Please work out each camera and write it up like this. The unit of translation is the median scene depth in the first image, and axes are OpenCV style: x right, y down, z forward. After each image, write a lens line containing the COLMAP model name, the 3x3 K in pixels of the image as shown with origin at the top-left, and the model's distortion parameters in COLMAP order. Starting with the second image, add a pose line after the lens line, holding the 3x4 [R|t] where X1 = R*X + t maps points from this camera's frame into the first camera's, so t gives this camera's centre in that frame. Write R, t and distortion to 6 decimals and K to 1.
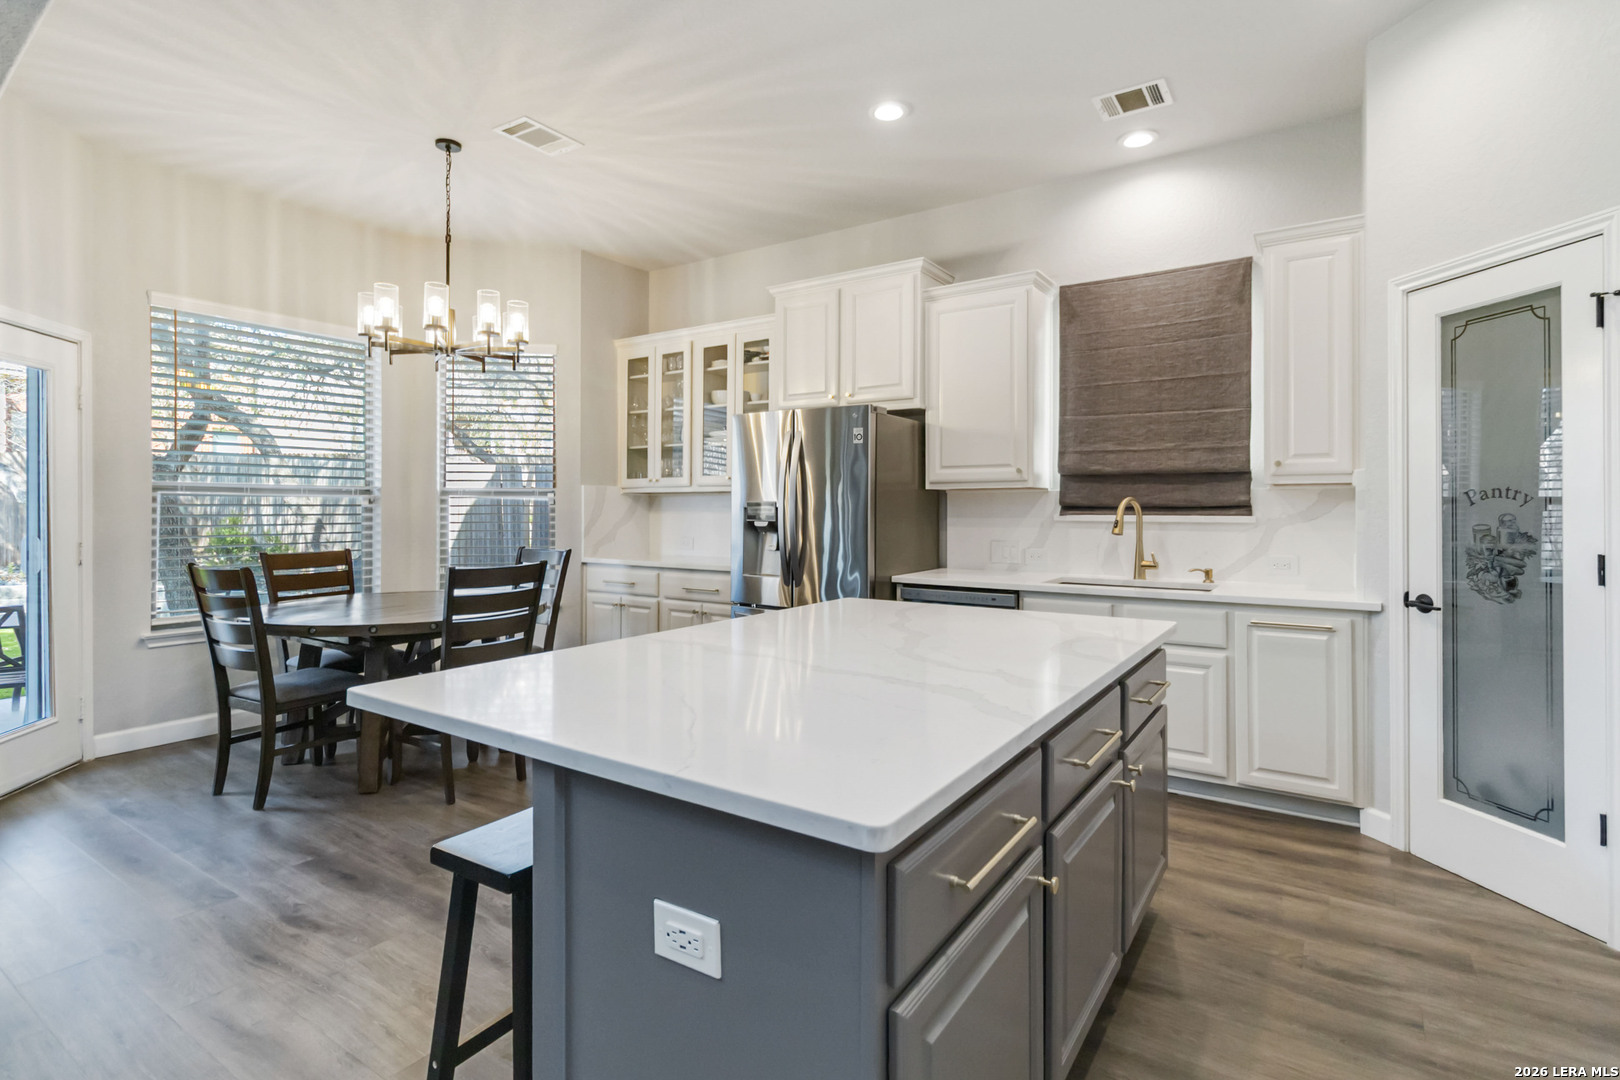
lens RADIAL K [[786.1, 0, 814.0], [0, 786.1, 509.2], [0, 0, 1]] dist [0.000506, 0.000177]
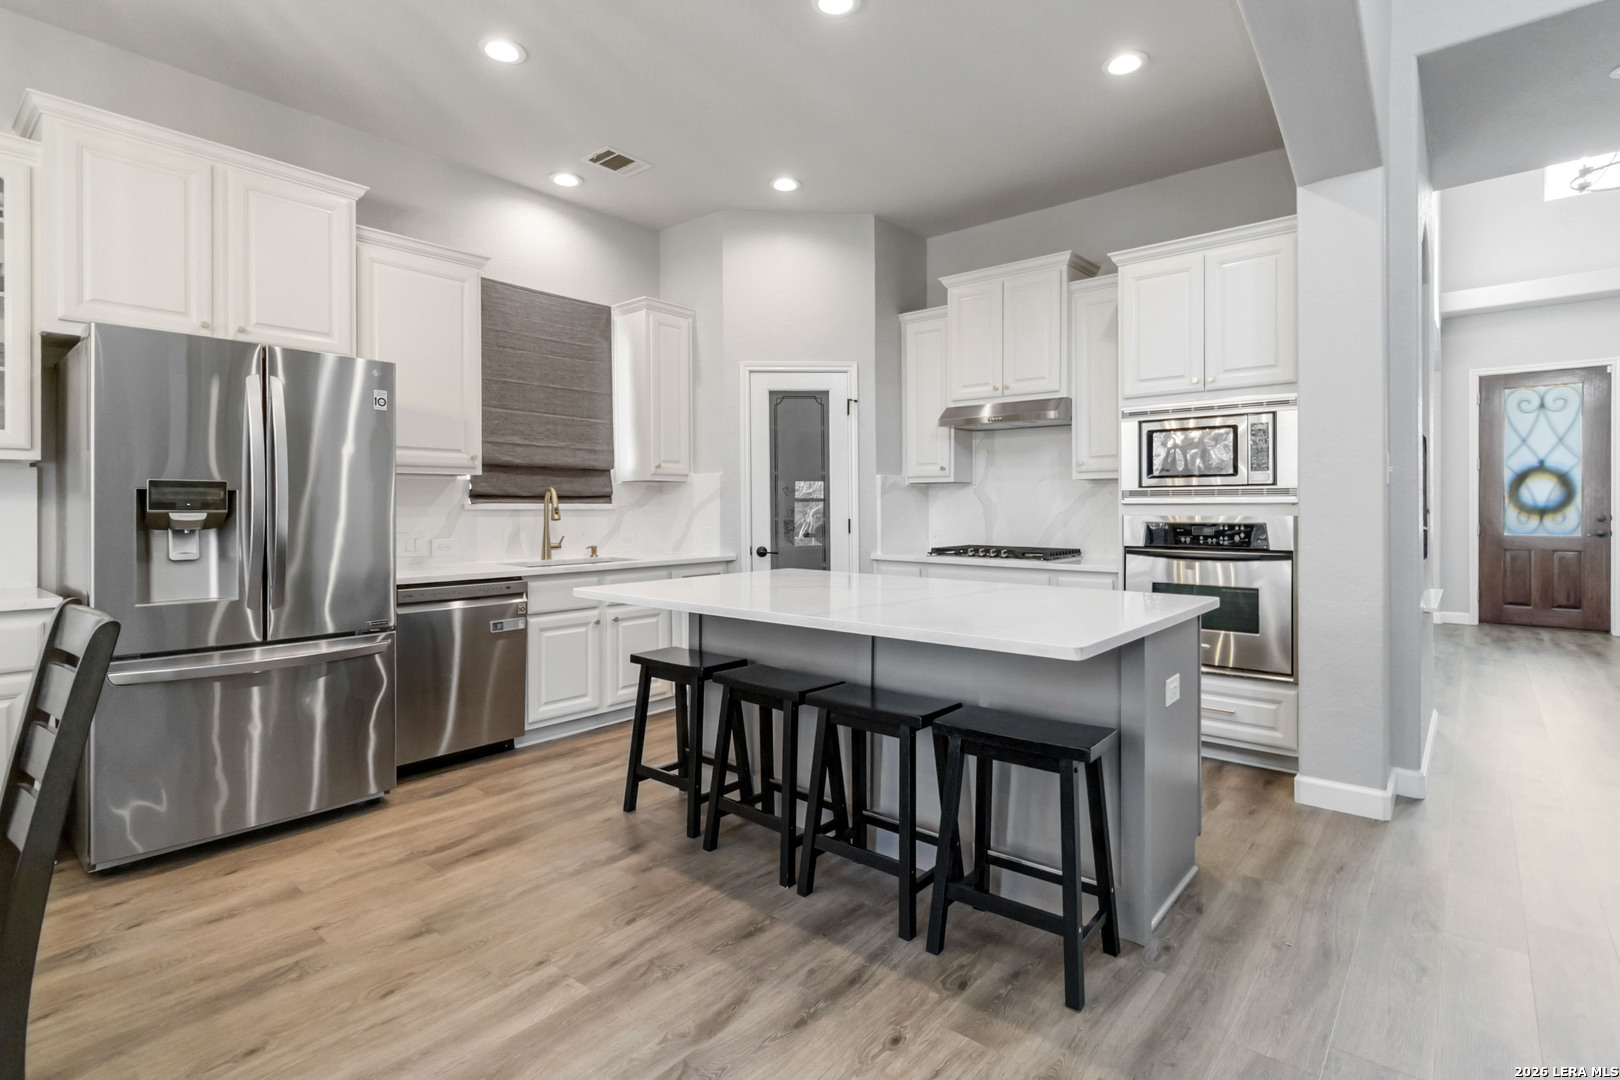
lens RADIAL K [[786.1, 0, 814.0], [0, 786.1, 509.2], [0, 0, 1]] dist [0.000506, 0.000177]
pose [[0.107749, -0.003379, 0.994172, -0.665726], [0.003181, 0.999990, 0.003054, 0.013825], [-0.994173, 0.002833, 0.107759, 0.482657]]
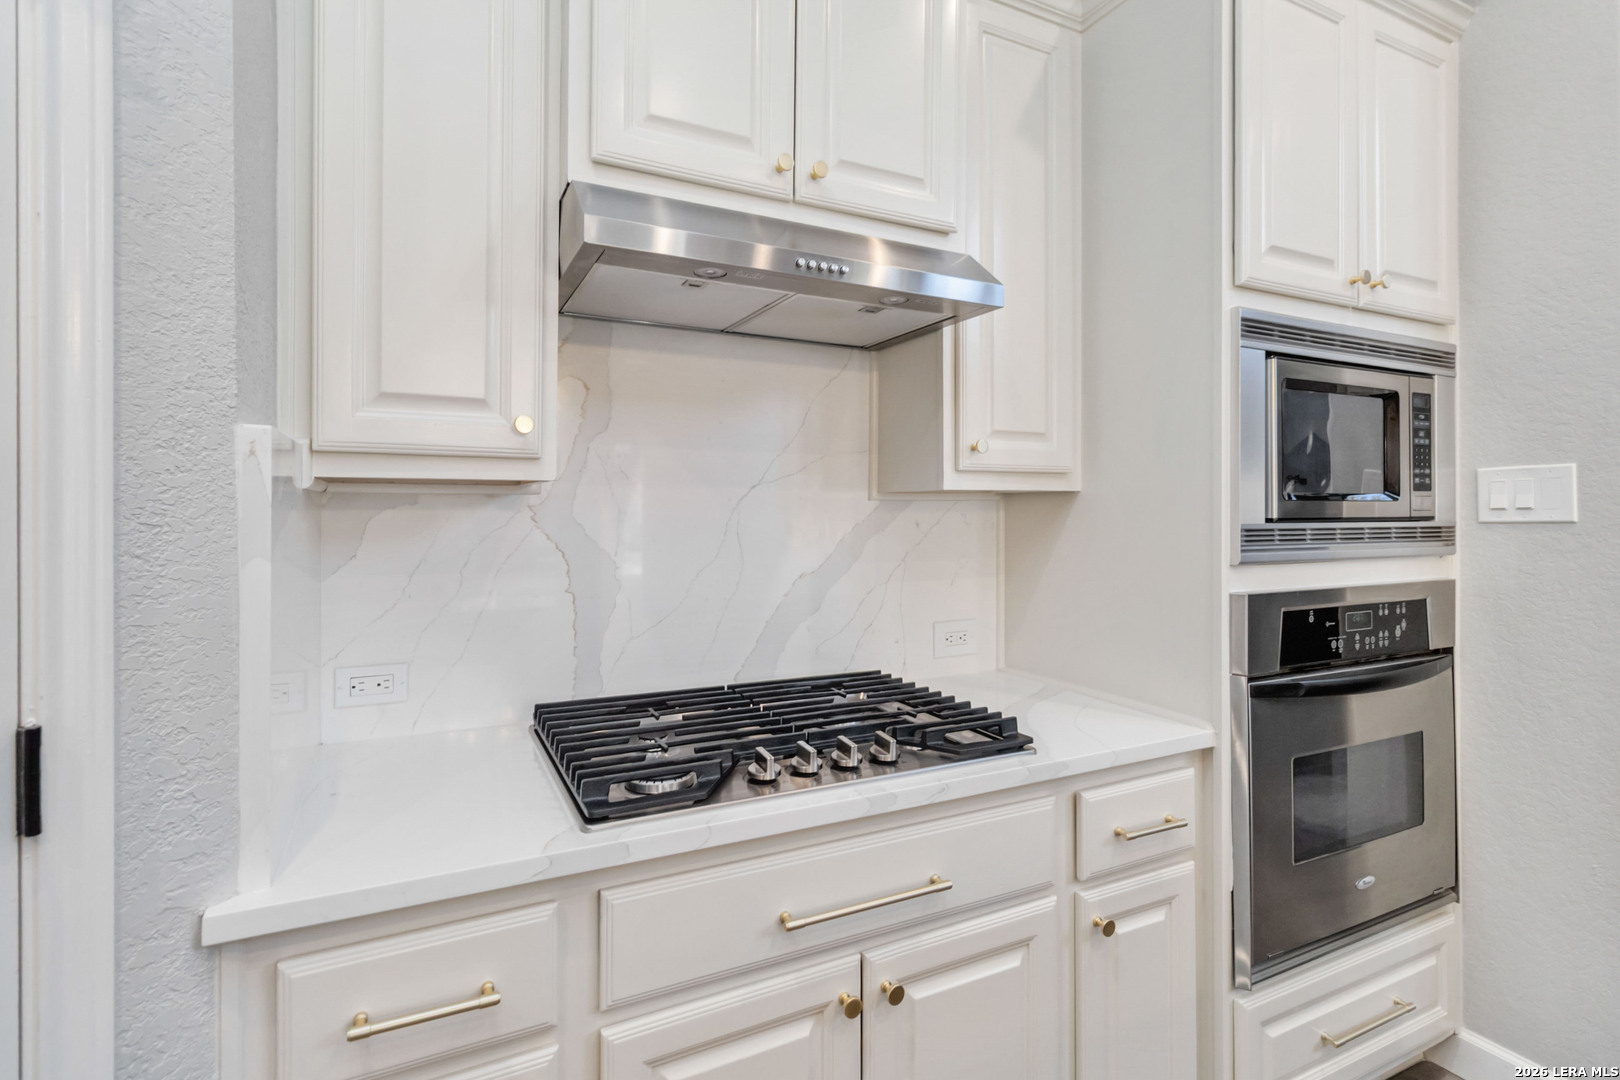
lens RADIAL K [[786.1, 0, 814.0], [0, 786.1, 509.2], [0, 0, 1]] dist [0.000506, 0.000177]
pose [[-0.870495, -0.001886, 0.492175, 0.334565], [-0.002509, 0.999997, -0.000605, -0.013420], [-0.492172, -0.001762, -0.870496, 0.623851]]
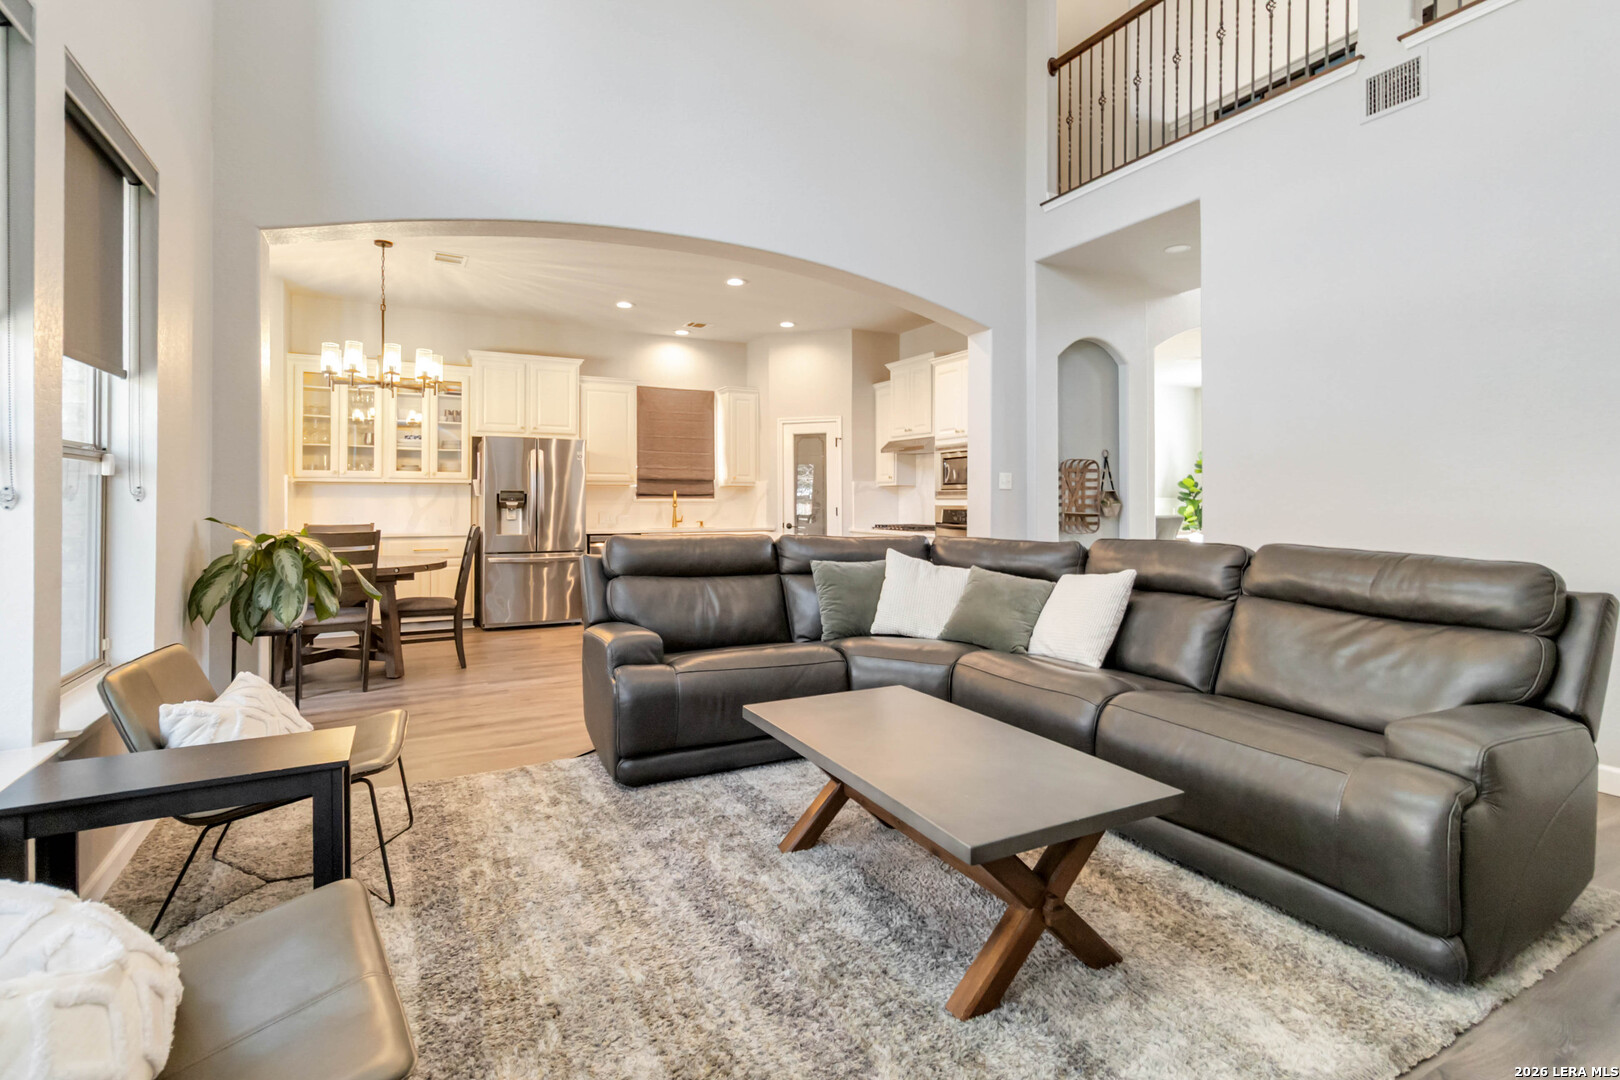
lens RADIAL K [[789.5, 0, 815.8], [0, 789.5, 499.4], [0, 0, 1]] dist [0.000853, 0.000652]
pose [[0.468214, 0.001463, 0.883614, -1.335528], [0.001223, 0.999997, -0.002304, 0.015933], [-0.883614, 0.002160, 0.468211, -0.381141]]
